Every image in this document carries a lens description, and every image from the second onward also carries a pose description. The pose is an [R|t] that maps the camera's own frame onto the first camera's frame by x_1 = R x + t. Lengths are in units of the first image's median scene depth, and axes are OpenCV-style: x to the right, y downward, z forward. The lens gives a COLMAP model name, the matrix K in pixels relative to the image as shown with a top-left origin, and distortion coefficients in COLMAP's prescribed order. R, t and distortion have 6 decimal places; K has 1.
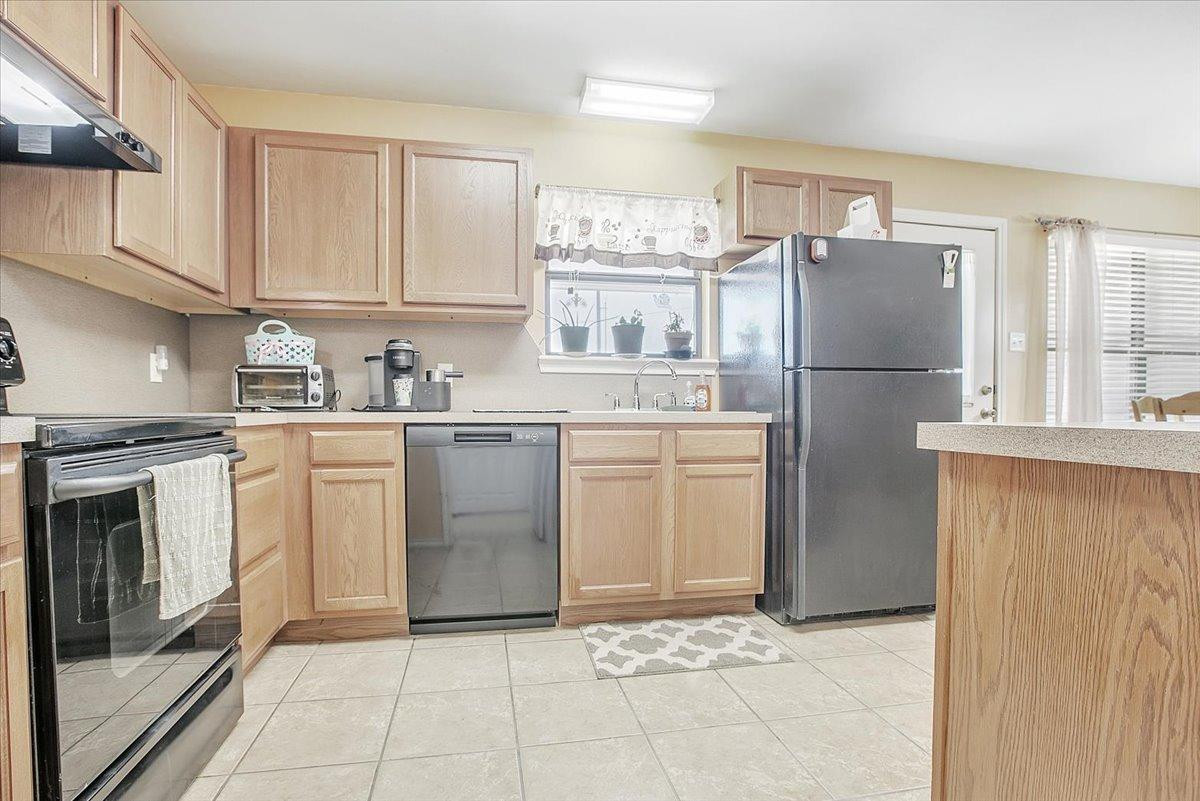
lens RADIAL K [[570.3, 0, 583.3], [0, 570.3, 423.0], [0, 0, 1]] dist [-0.037467, 0.004829]
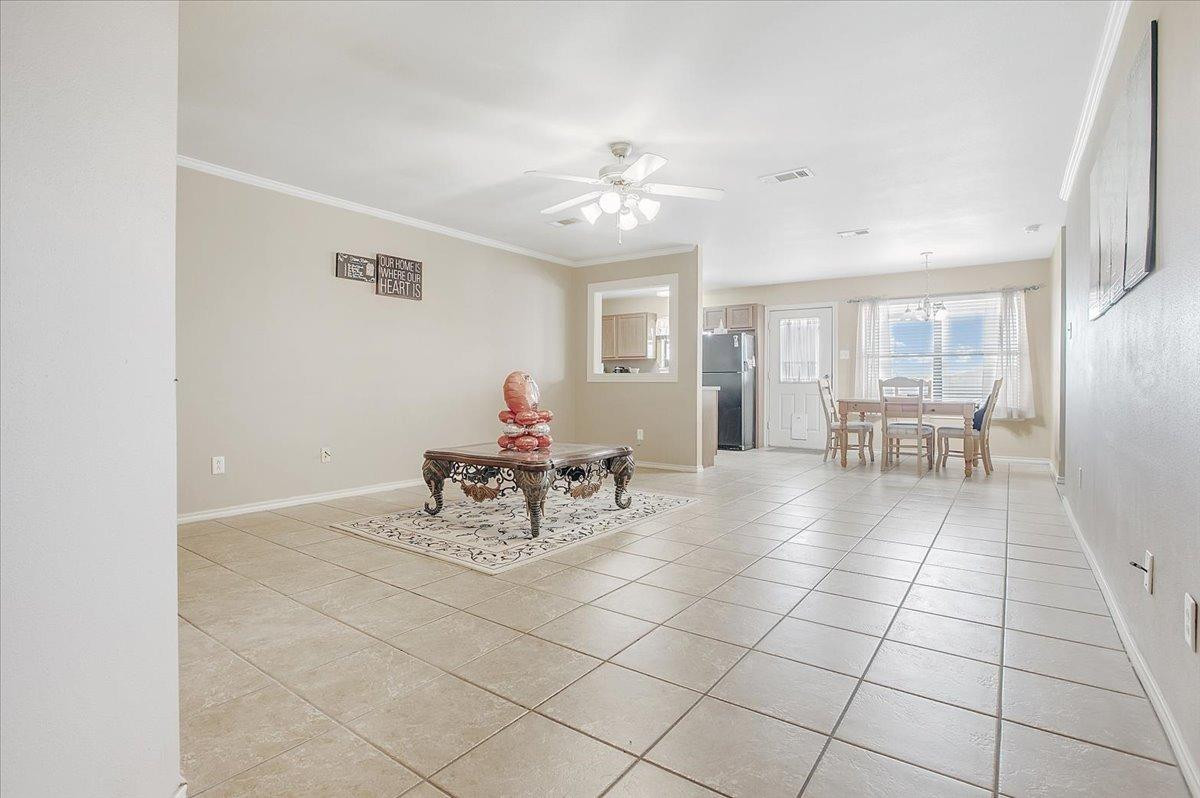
lens RADIAL K [[570.3, 0, 612.1], [0, 570.3, 389.1], [0, 0, 1]] dist [-0.037467, 0.004829]
pose [[0.702244, 0.008520, -0.711886, 2.523969], [-0.019019, 0.999796, -0.006796, 0.035679], [0.711683, 0.018312, 0.702262, -1.819488]]
